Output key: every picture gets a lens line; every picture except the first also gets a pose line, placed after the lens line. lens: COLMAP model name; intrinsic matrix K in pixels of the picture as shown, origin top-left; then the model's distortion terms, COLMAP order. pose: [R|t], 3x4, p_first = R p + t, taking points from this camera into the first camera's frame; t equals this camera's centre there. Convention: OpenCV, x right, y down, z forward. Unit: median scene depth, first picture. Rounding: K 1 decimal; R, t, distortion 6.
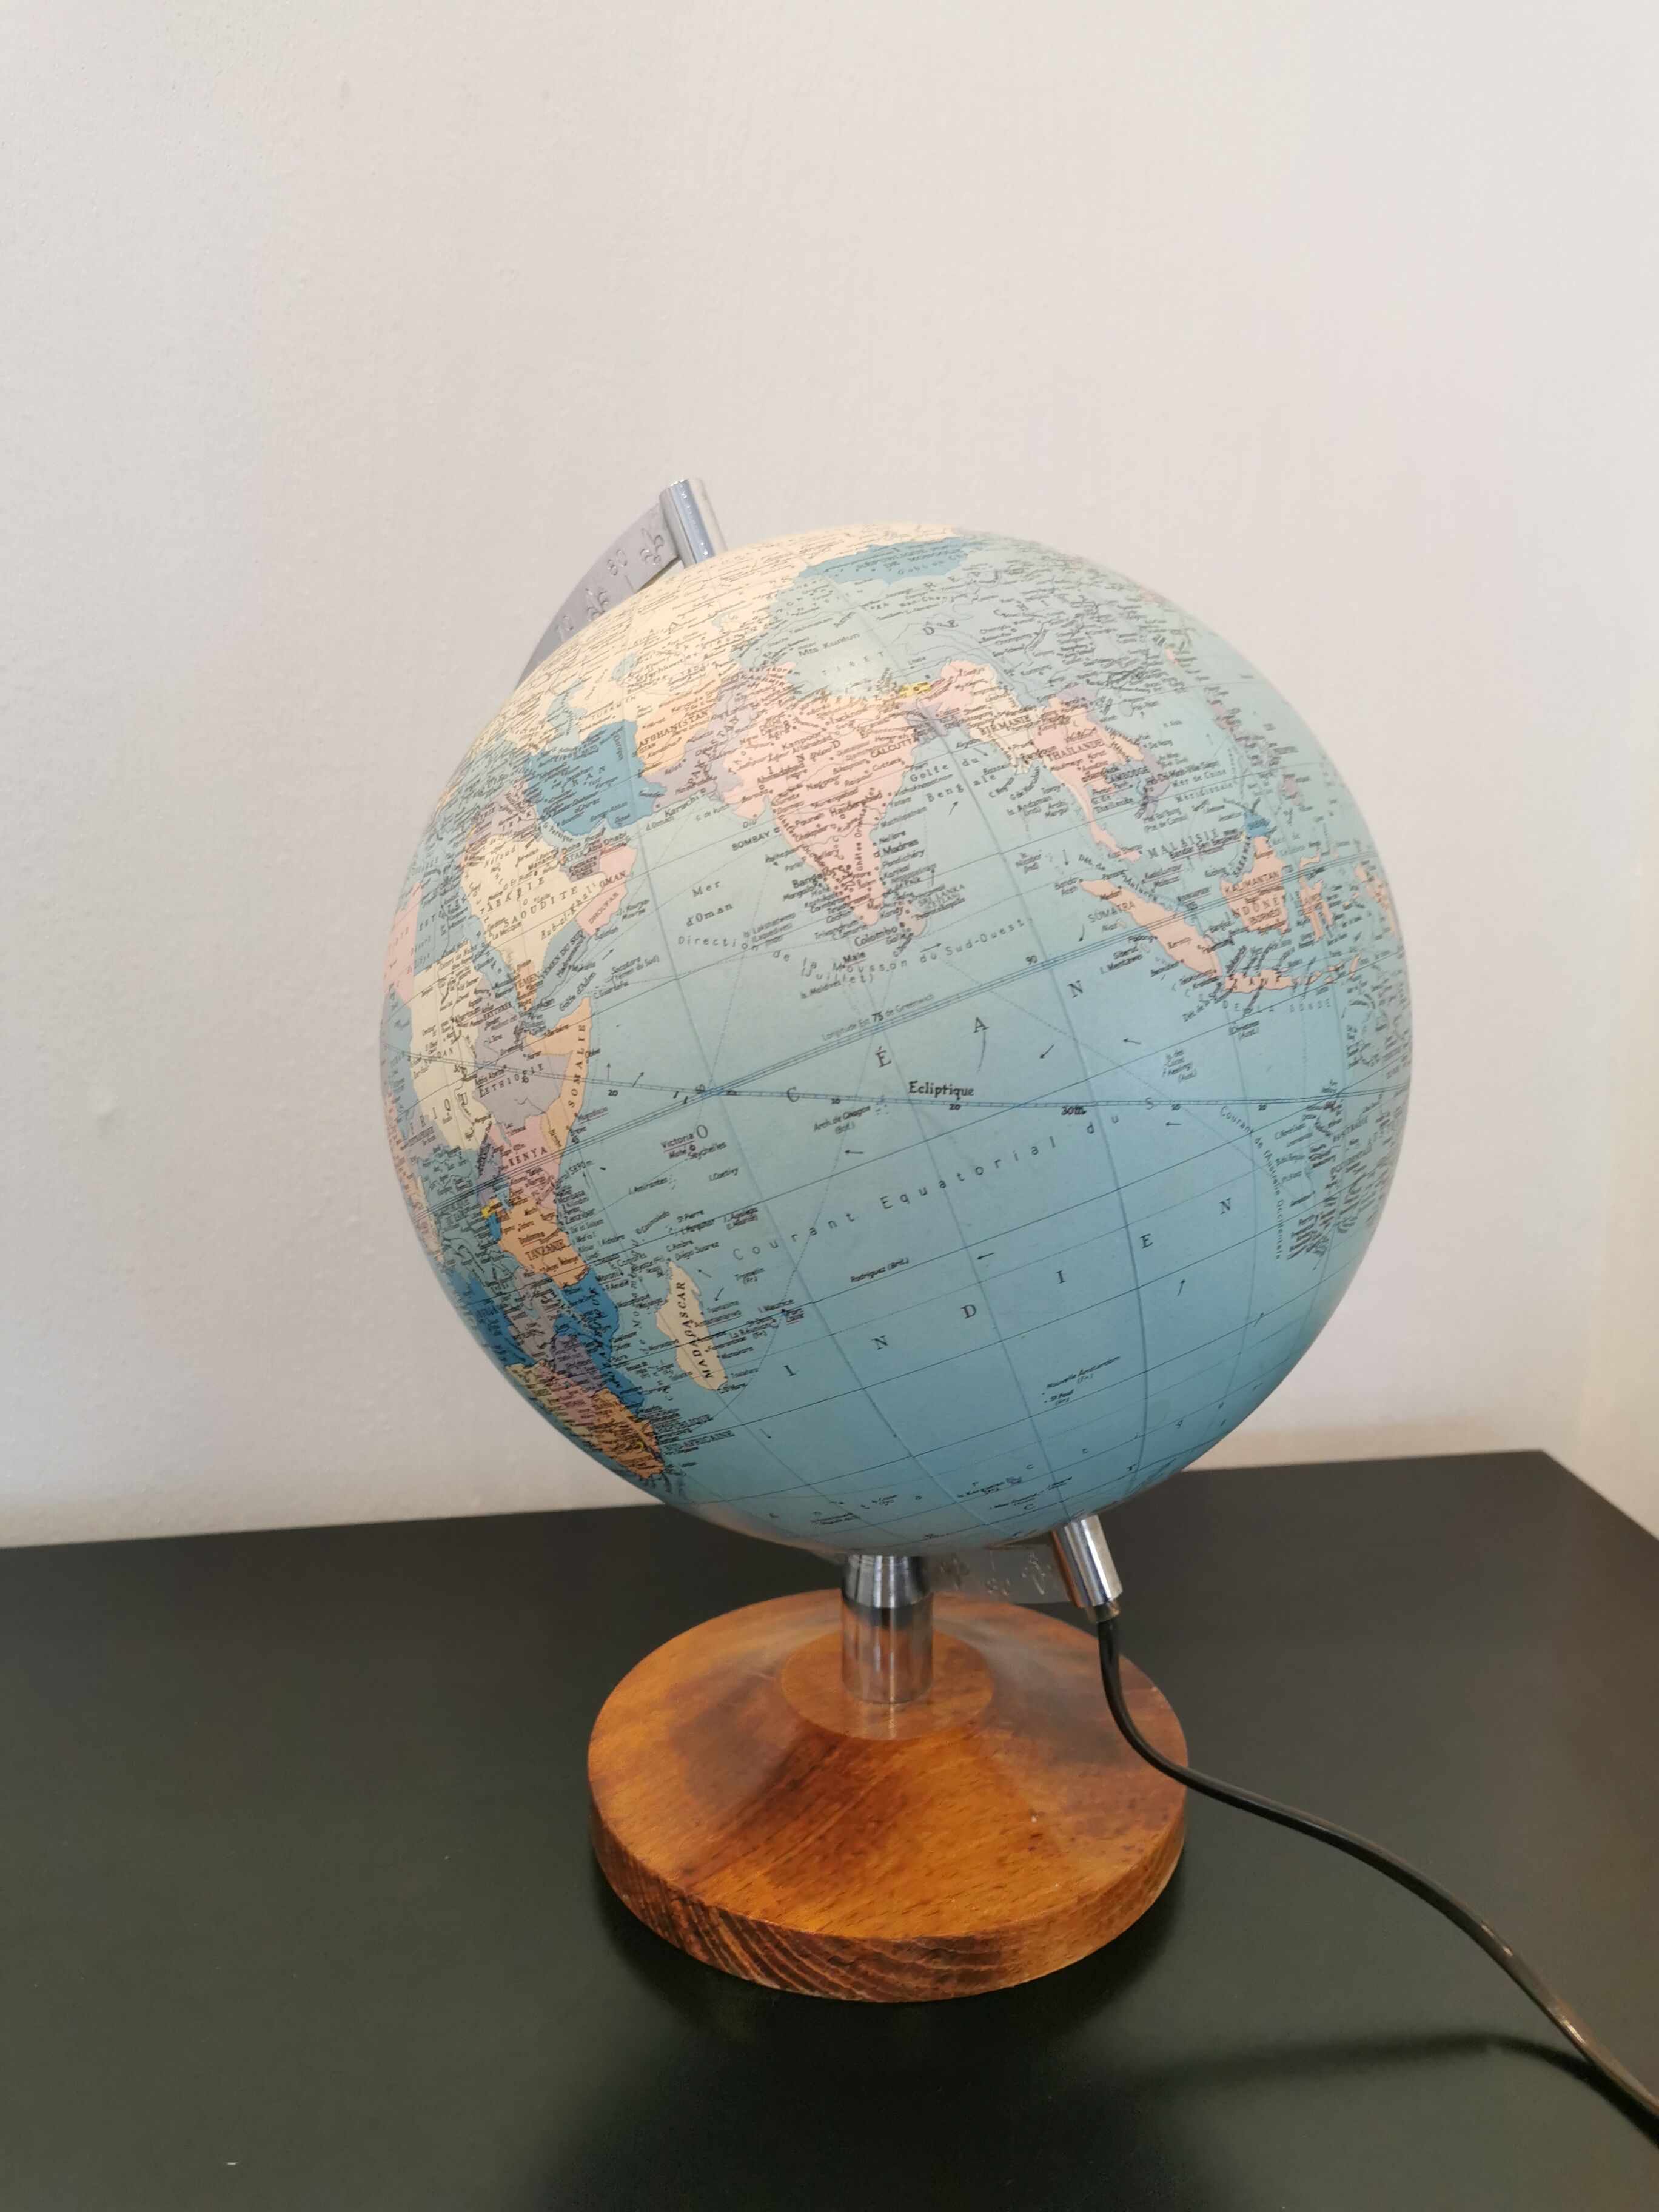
lens RADIAL K [[1731.2, 0, 829.5], [0, 1731.2, 1106.0], [0, 0, 1]] dist [0.018946, -0.003796]
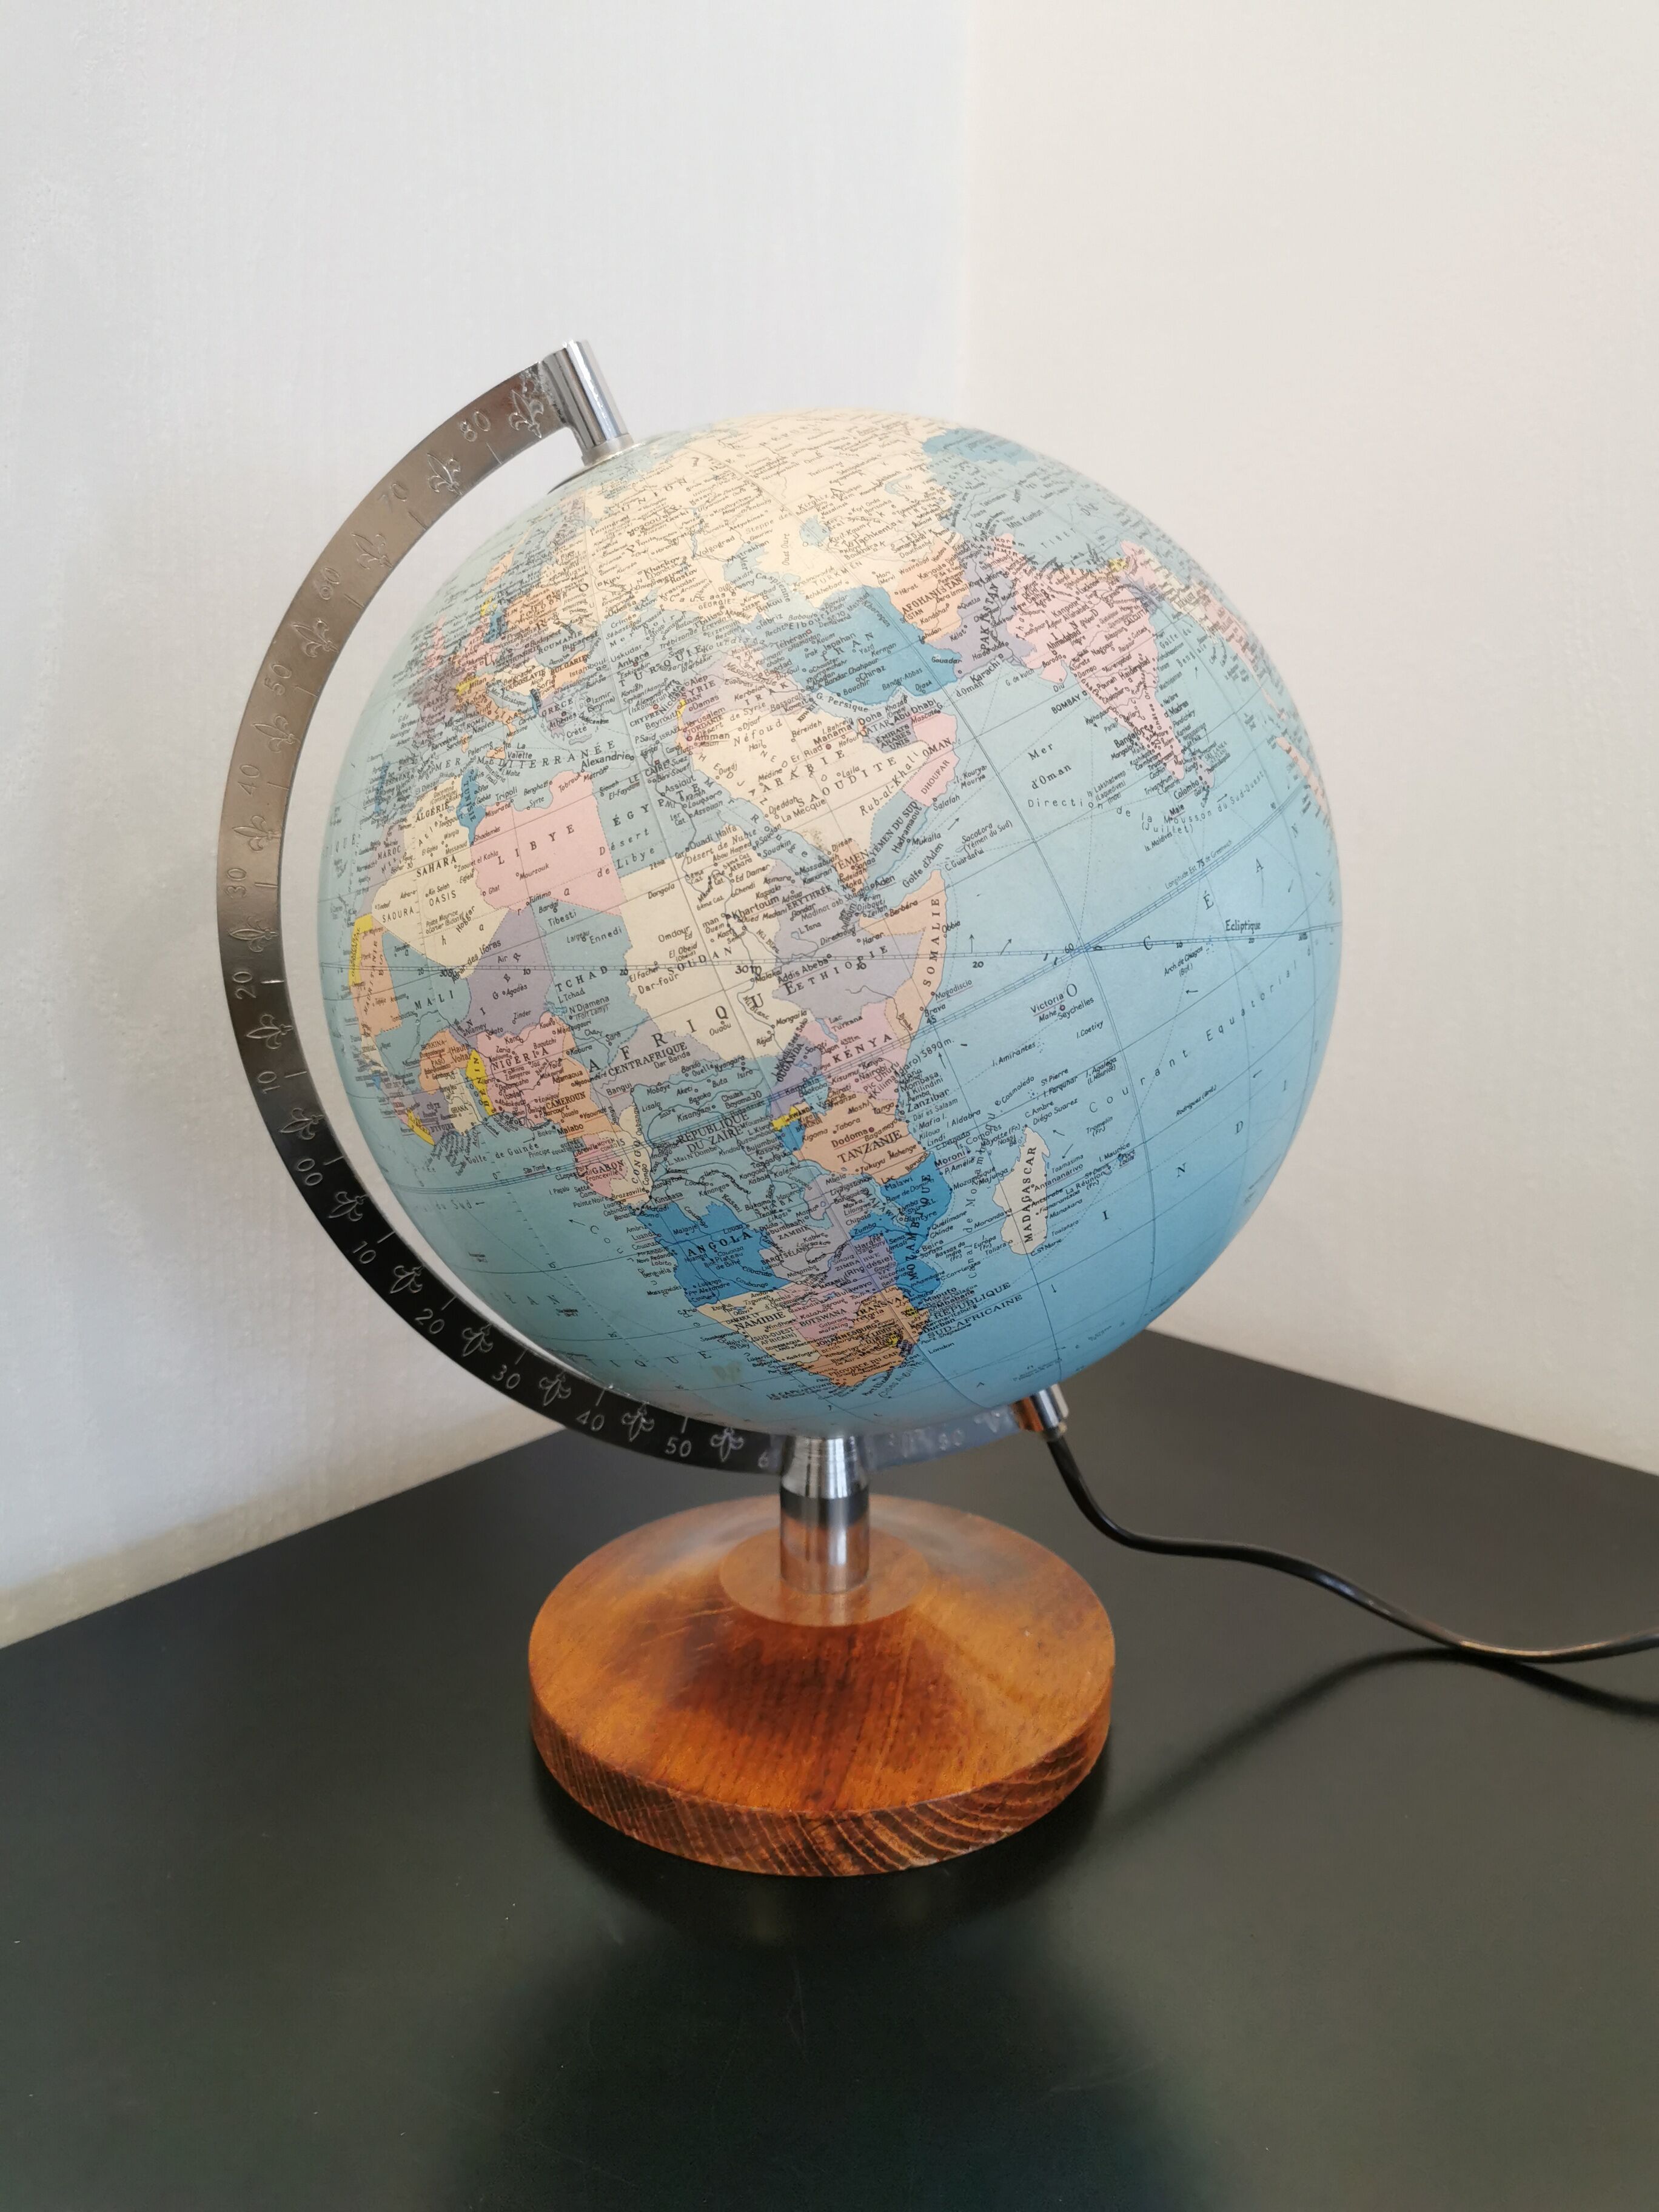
lens RADIAL K [[1731.2, 0, 829.5], [0, 1731.2, 1106.0], [0, 0, 1]] dist [0.018946, -0.003796]
pose [[0.771288, -0.146266, 0.619453, -0.790858], [0.137857, 0.988524, 0.061765, -0.000445], [-0.621378, 0.037758, 0.782600, 0.280854]]
